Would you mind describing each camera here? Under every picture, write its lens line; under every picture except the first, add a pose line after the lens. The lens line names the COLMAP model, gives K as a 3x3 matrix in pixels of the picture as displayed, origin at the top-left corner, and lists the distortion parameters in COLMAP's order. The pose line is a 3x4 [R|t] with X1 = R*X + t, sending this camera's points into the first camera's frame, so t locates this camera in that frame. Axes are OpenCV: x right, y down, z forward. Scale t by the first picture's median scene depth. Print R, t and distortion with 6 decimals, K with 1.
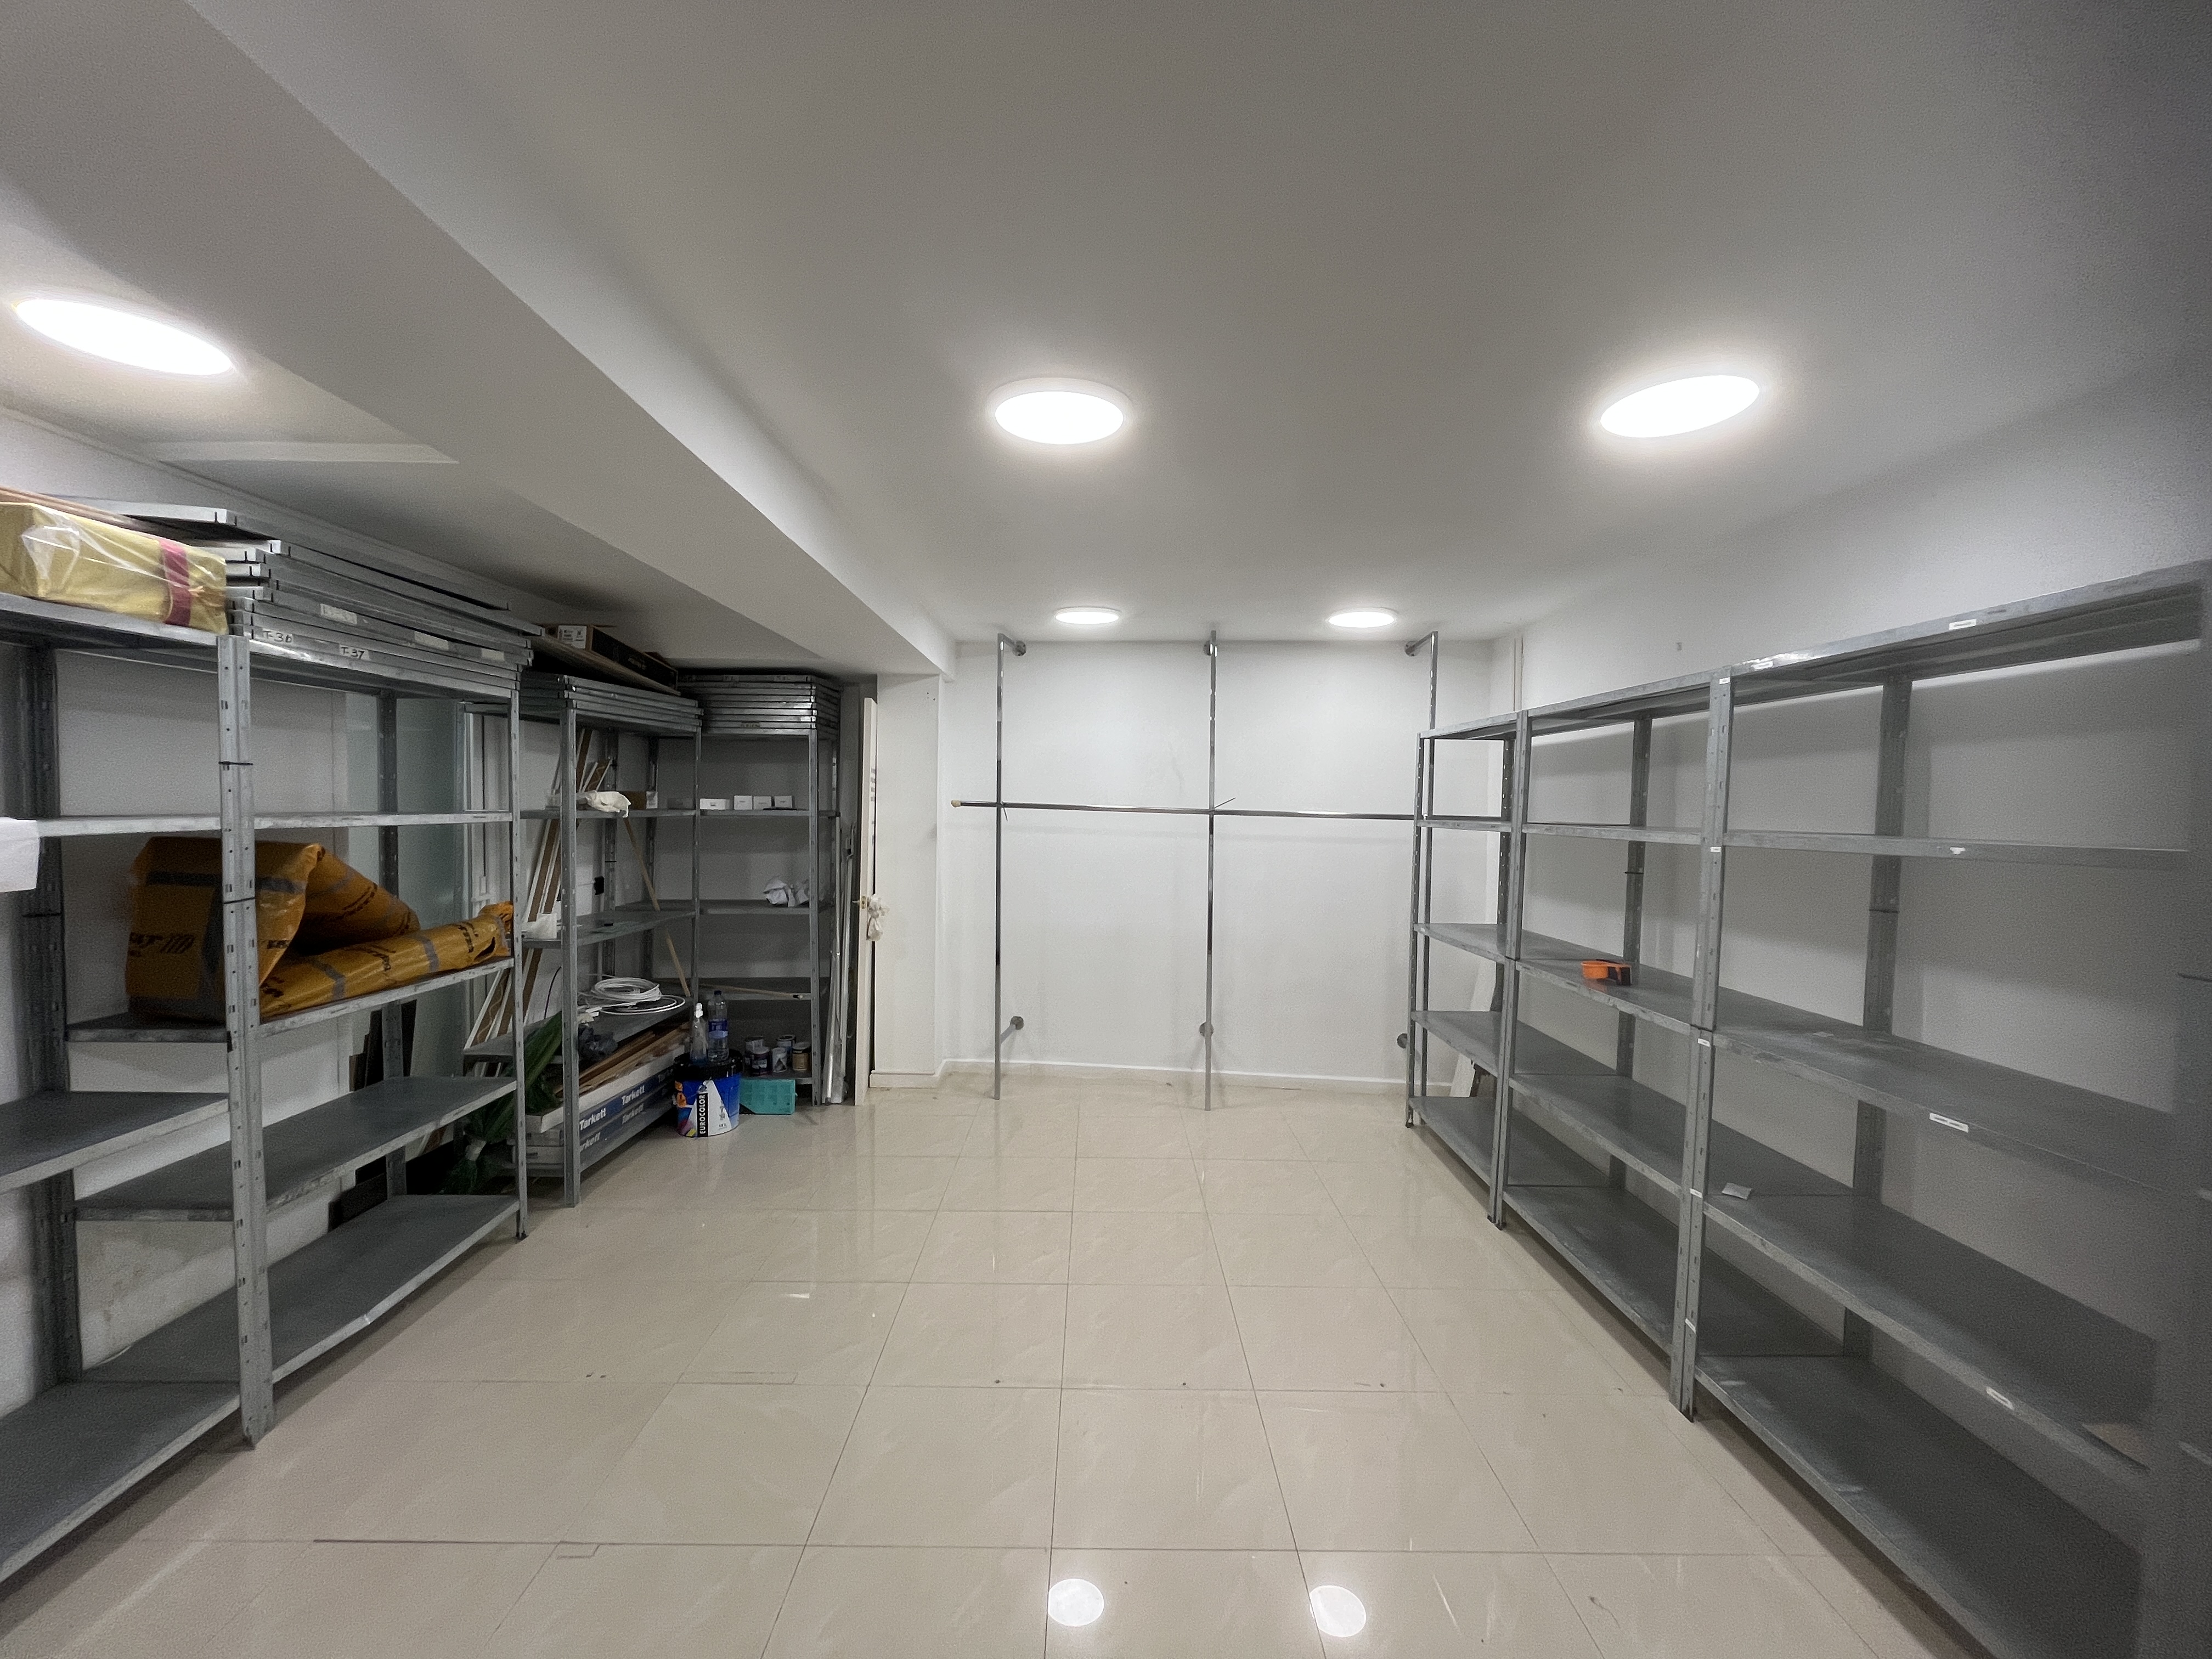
lens RADIAL K [[892.1, 0, 1102.0], [0, 892.1, 830.6], [0, 0, 1]] dist [-0.002302, -0.000685]
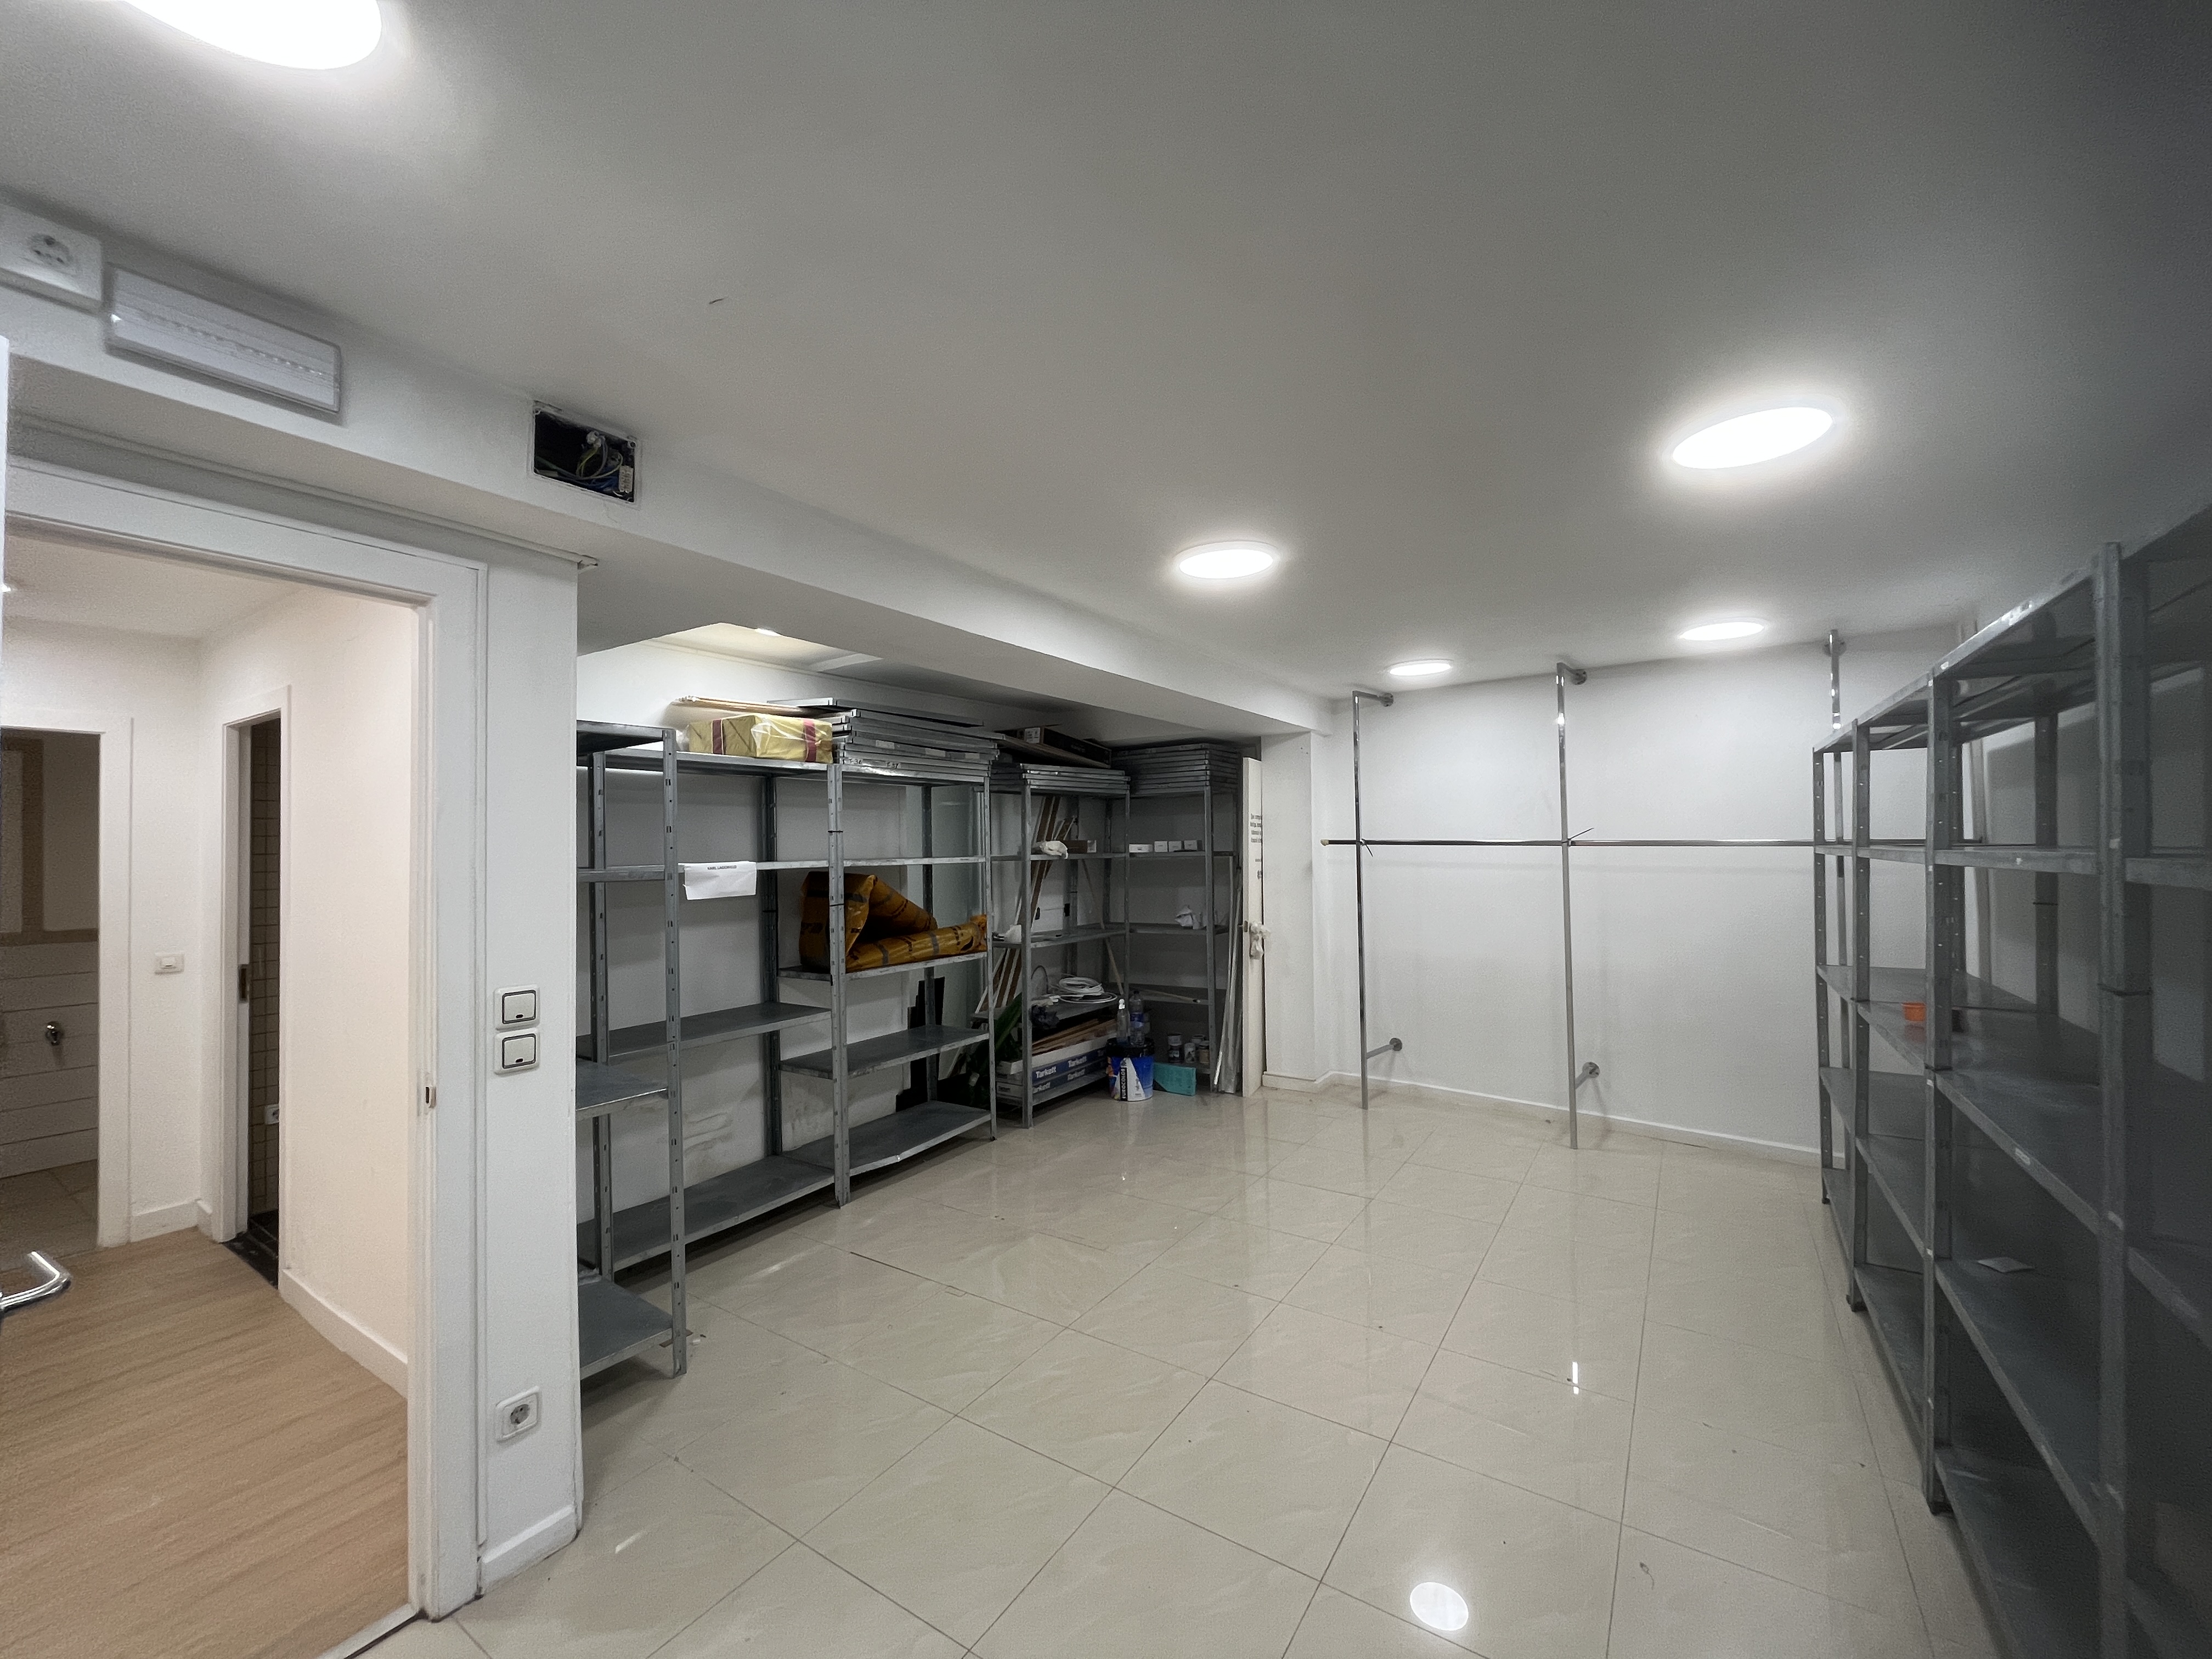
lens RADIAL K [[892.1, 0, 1102.0], [0, 892.1, 830.6], [0, 0, 1]] dist [-0.002302, -0.000685]
pose [[0.827471, -0.036549, -0.560318, 0.342687], [0.009462, 0.998645, -0.051168, 0.014993], [0.561429, 0.037038, 0.826696, -0.149325]]
